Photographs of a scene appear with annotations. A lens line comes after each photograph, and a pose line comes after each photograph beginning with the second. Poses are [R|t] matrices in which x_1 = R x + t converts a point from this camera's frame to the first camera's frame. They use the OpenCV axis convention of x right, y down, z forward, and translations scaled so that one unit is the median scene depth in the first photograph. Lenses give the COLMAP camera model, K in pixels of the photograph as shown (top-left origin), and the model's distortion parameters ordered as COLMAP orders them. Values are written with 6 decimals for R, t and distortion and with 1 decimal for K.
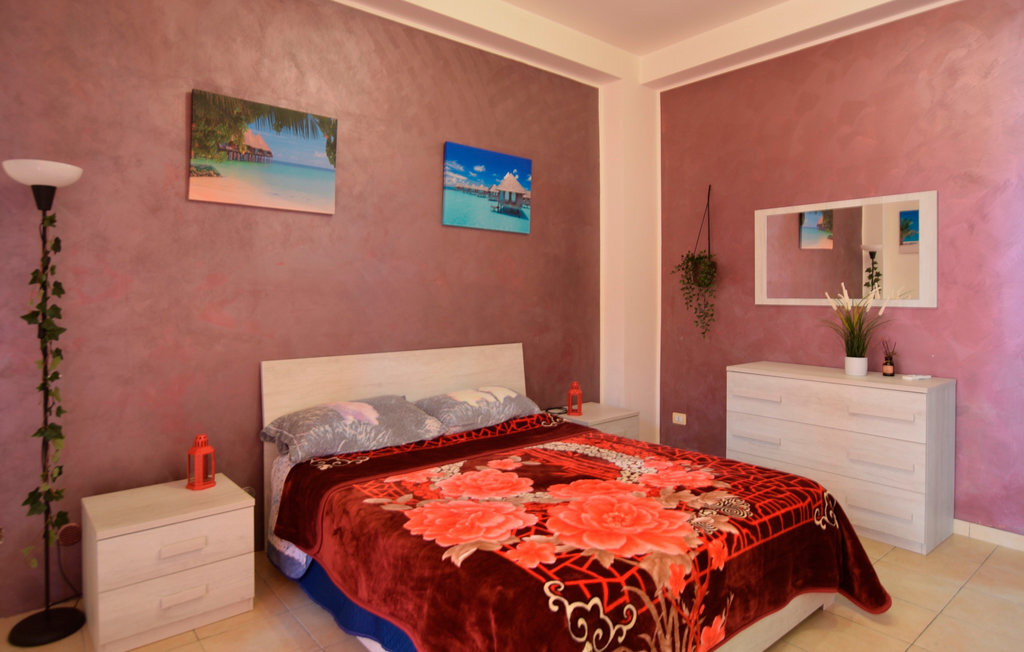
lens RADIAL K [[591.1, 0, 513.0], [0, 591.1, 296.4], [0, 0, 1]] dist [-0.034866, 0.000396]
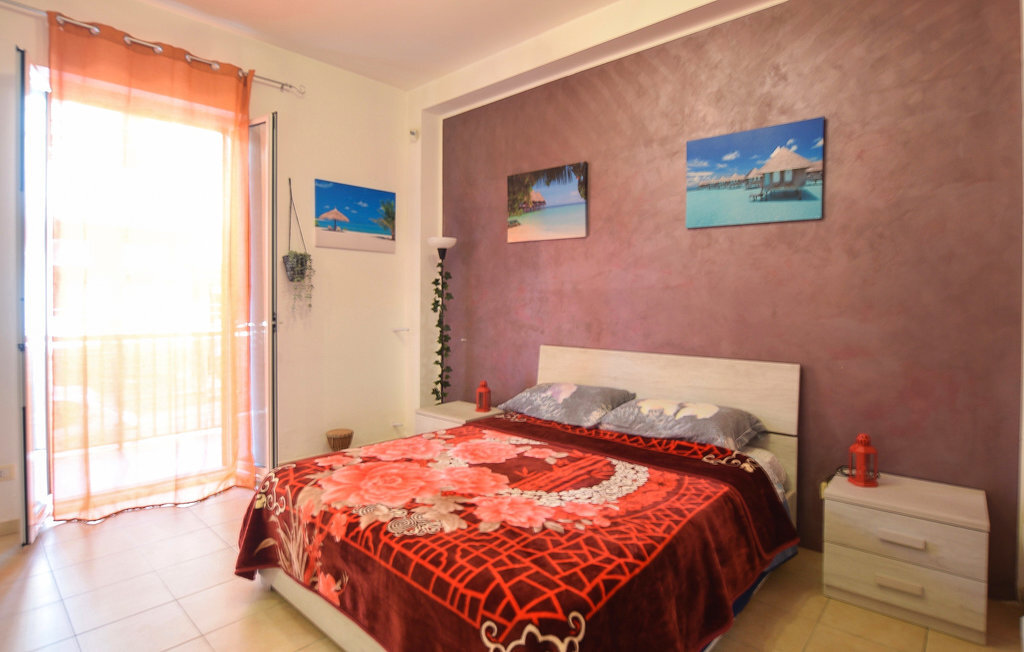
lens RADIAL K [[528.5, 0, 512.9], [0, 528.5, 307.8], [0, 0, 1]] dist [-0.031051, 0.000054]
pose [[0.140837, 0.010096, -0.989981, 0.893091], [-0.012037, 0.999892, 0.008485, 0.006891], [0.989960, 0.010722, 0.140943, 0.763520]]
